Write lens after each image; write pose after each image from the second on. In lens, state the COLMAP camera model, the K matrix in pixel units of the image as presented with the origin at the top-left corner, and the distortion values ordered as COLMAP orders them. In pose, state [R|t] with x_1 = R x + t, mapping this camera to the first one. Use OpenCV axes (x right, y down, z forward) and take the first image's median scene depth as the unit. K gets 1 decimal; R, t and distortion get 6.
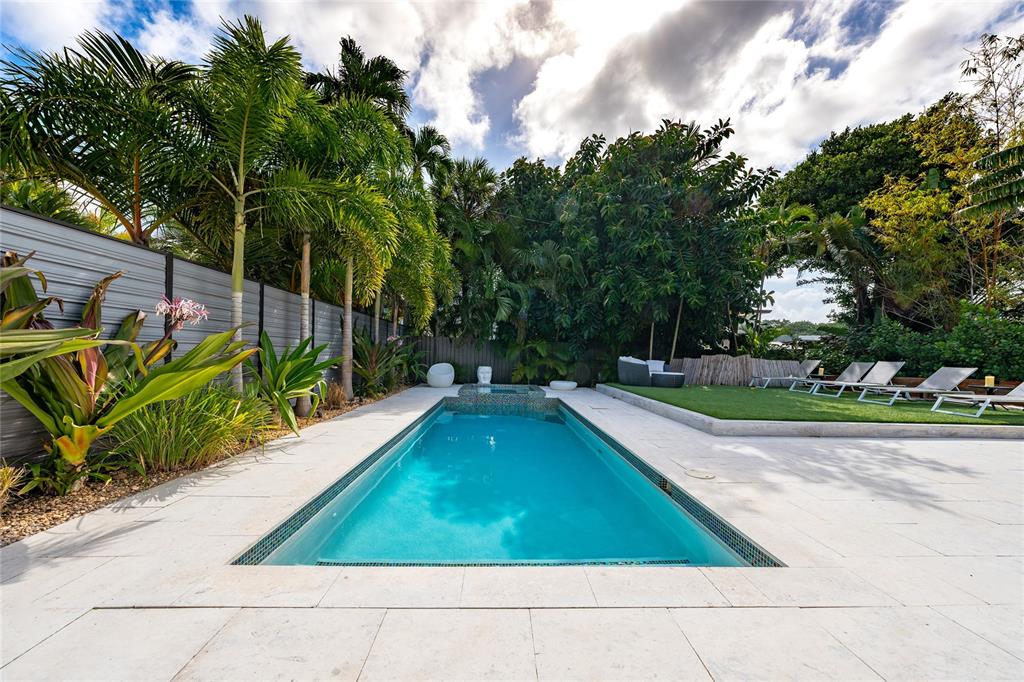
lens RADIAL K [[369.1, 0, 528.1], [0, 369.1, 368.9], [0, 0, 1]] dist [-0.000362, -0.000005]
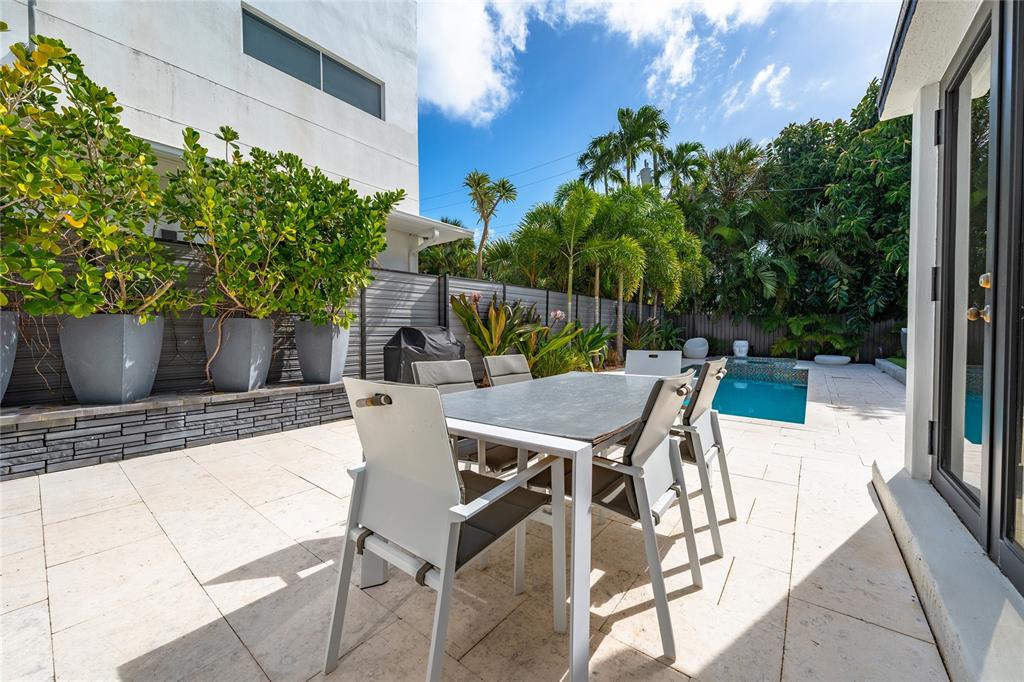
lens RADIAL K [[387.0, 0, 516.5], [0, 387.0, 335.7], [0, 0, 1]] dist [0.000097, -0.000117]
pose [[0.745685, -0.012255, -0.666186, 0.255323], [-0.007265, 0.999622, -0.026520, 0.023775], [0.666259, 0.024615, 0.745314, -0.474441]]
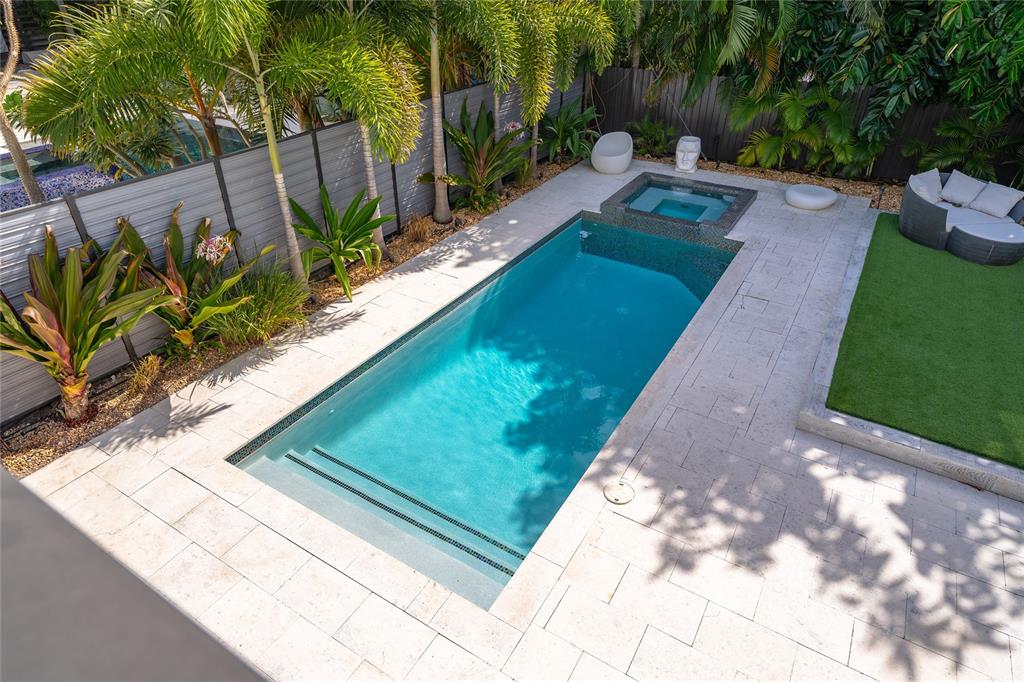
lens RADIAL K [[603.3, 0, 512.0], [0, 603.3, 341.0], [0, 0, 1]] dist [-0.001528, -0.000436]
pose [[0.812879, 0.293476, -0.503090, 0.419215], [-0.005408, 0.867540, 0.497339, -0.369687], [0.582408, -0.401556, 0.706791, 0.001591]]
